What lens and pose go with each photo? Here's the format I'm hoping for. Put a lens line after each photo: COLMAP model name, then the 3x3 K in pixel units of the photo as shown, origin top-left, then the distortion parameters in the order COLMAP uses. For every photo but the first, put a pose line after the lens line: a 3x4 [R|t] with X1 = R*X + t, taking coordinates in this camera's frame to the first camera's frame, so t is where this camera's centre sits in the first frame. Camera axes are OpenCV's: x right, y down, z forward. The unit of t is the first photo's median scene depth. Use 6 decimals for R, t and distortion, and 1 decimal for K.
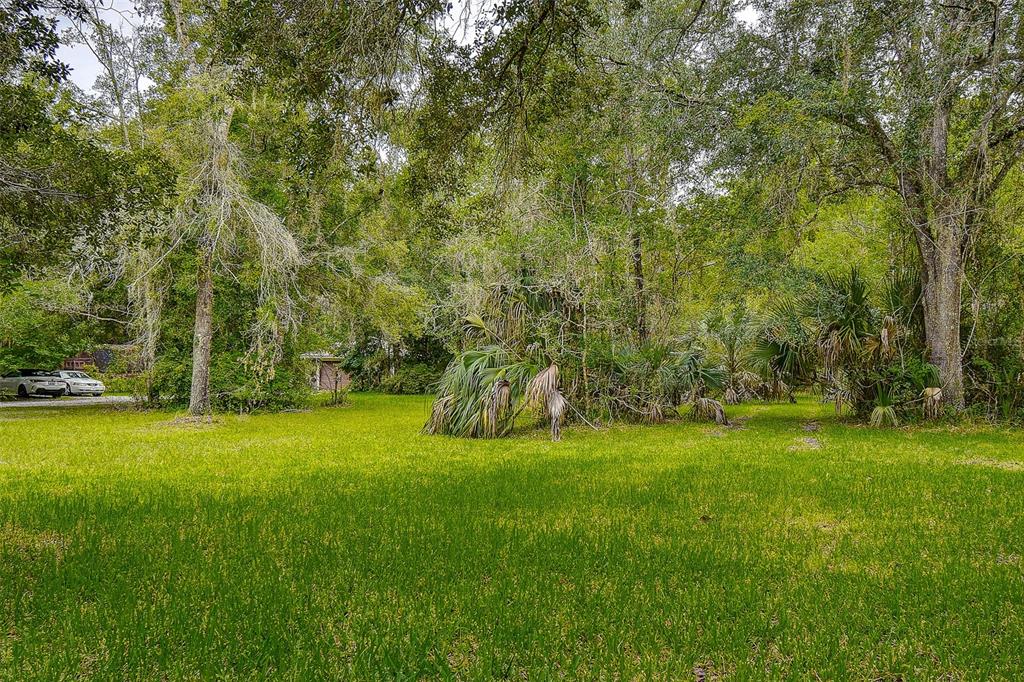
lens RADIAL K [[886.8, 0, 512.1], [0, 886.8, 342.6], [0, 0, 1]] dist [-0.008737, -0.001439]
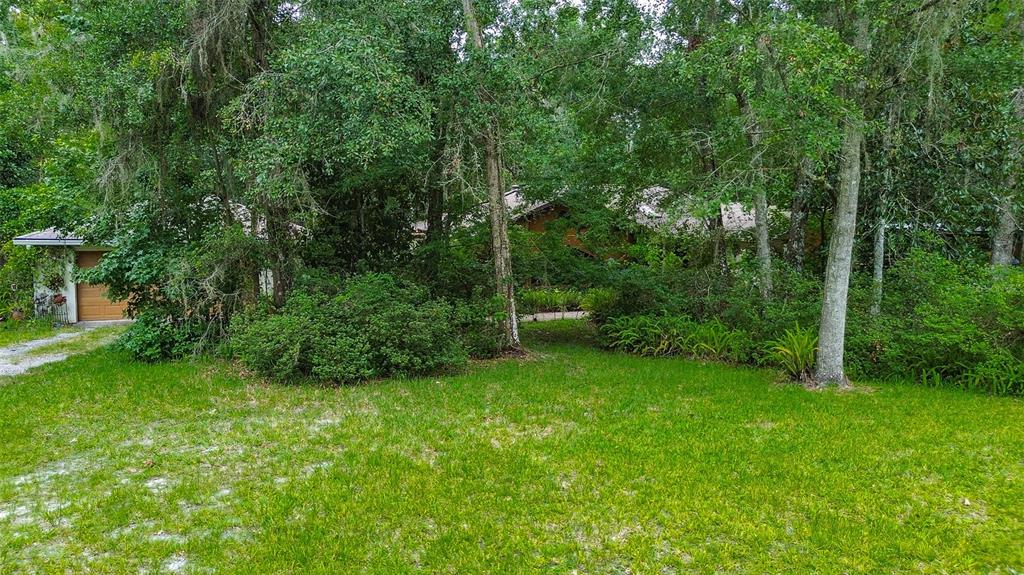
lens RADIAL K [[723.0, 0, 510.0], [0, 723.0, 288.0], [0, 0, 1]] dist [-0.005265, -0.005577]
pose [[0.975026, -0.024401, 0.220747, -0.108011], [0.001304, 0.994558, 0.104180, 0.003847], [-0.222088, -0.101291, 0.969751, 0.736328]]
